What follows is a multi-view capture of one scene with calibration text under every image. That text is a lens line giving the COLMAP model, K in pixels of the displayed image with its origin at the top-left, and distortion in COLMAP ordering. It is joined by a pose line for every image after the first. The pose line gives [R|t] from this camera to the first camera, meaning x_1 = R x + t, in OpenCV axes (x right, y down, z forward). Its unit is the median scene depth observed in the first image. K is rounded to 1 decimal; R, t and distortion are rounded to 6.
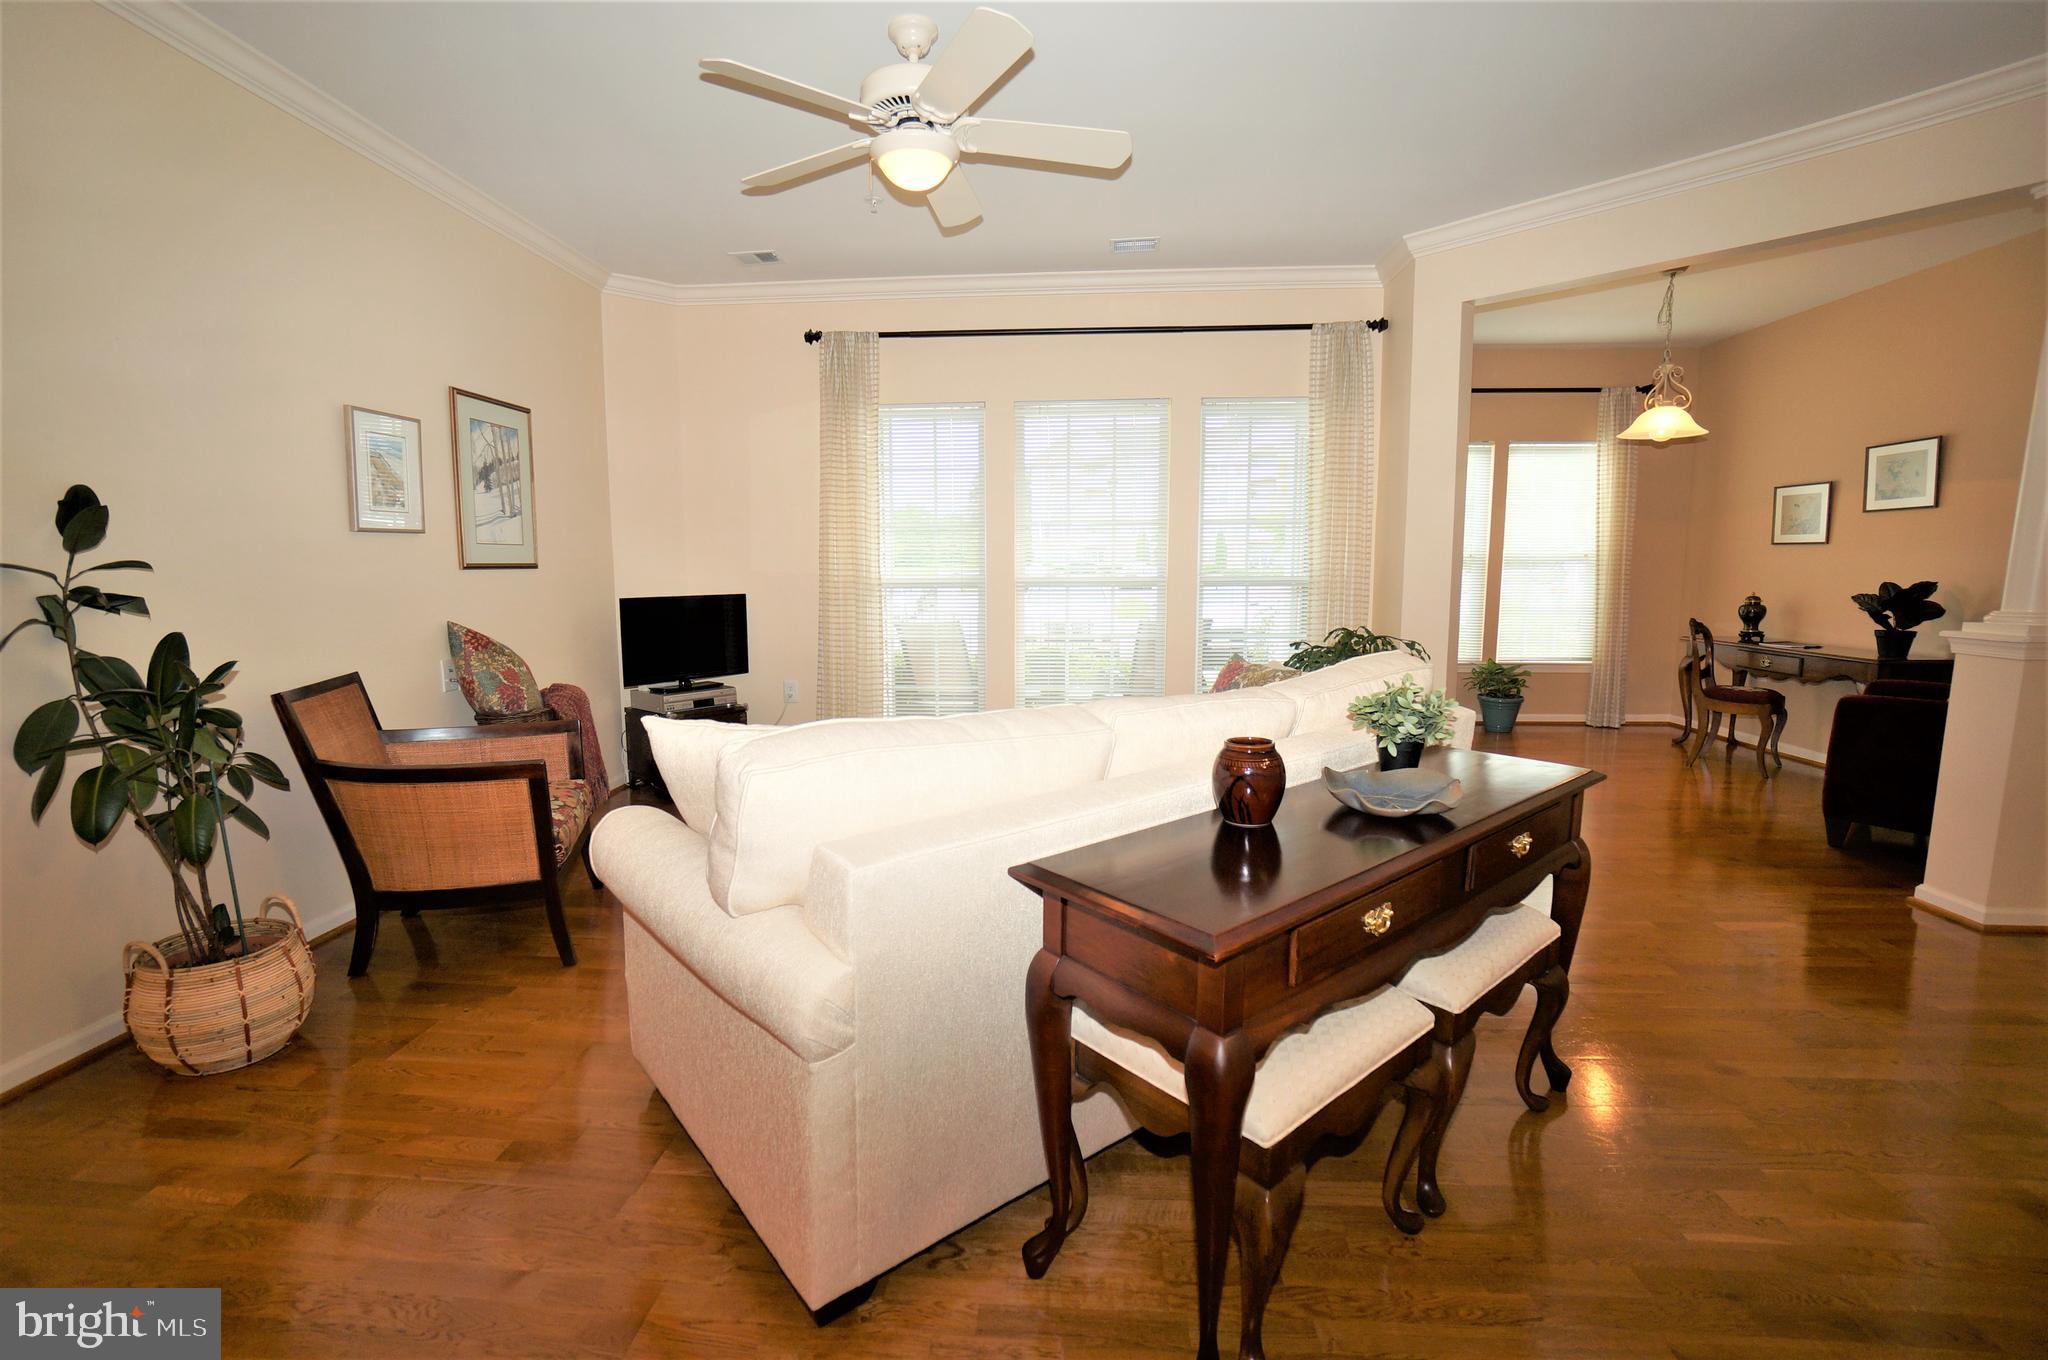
lens RADIAL K [[902.4, 0, 1007.4], [0, 902.4, 678.3], [0, 0, 1]] dist [-0.058366, 0.023670]
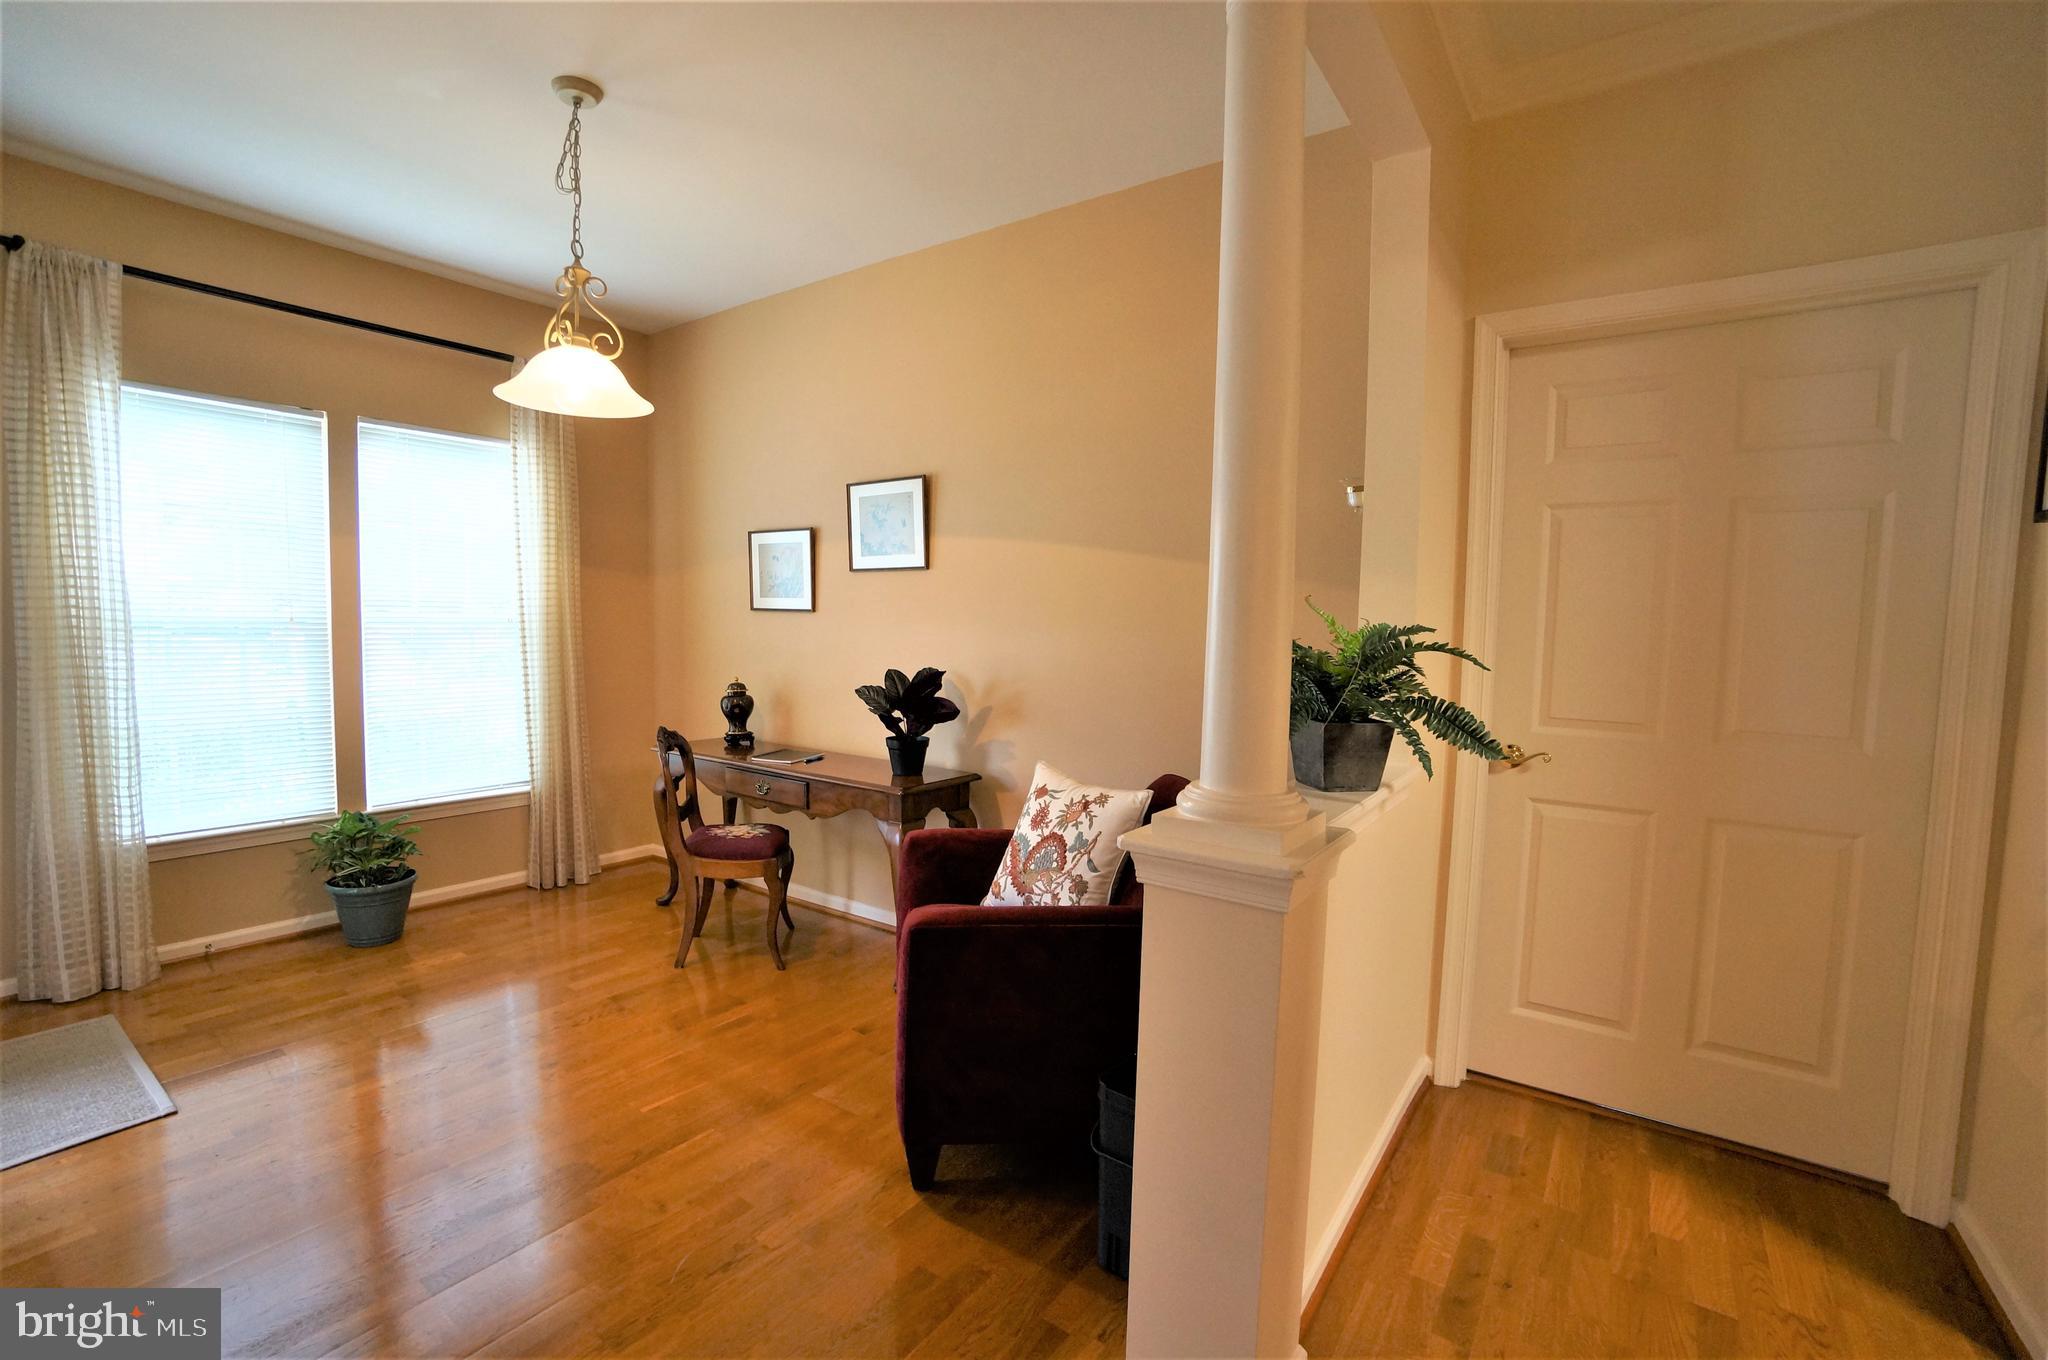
lens RADIAL K [[928.1, 0, 1020.6], [0, 928.1, 712.4], [0, 0, 1]] dist [-0.000428, 0.000280]
pose [[0.529423, -0.060692, 0.846184, 0.378638], [0.083088, 0.996352, 0.019477, -0.073585], [-0.844279, 0.059996, 0.532535, 0.457802]]
